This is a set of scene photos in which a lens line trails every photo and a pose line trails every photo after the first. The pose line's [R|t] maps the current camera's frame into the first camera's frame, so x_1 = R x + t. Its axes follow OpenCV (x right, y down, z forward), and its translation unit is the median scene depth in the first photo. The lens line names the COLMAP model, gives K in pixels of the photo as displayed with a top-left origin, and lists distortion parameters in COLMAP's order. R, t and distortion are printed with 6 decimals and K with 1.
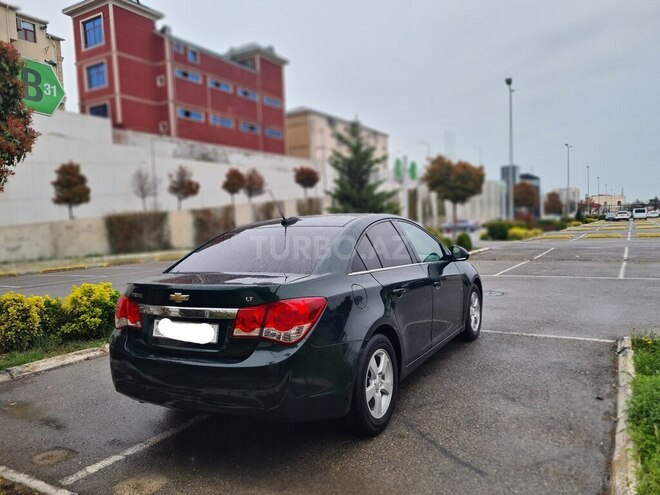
lens RADIAL K [[491.9, 0, 331.7], [0, 491.9, 248.6], [0, 0, 1]] dist [0.041459, -0.011894]
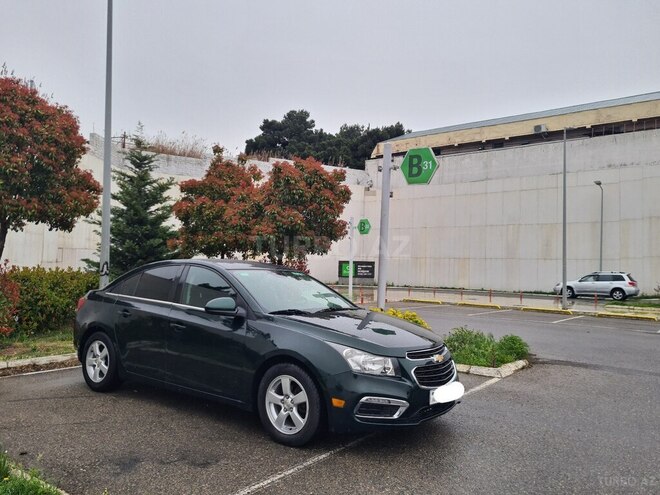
lens RADIAL K [[491.9, 0, 331.7], [0, 491.9, 248.6], [0, 0, 1]] dist [0.041459, -0.011894]
pose [[-0.107135, -0.005556, -0.994229, 0.344846], [-0.073956, 0.997259, 0.002396, -0.034278], [0.991490, 0.073786, -0.107252, 0.398330]]
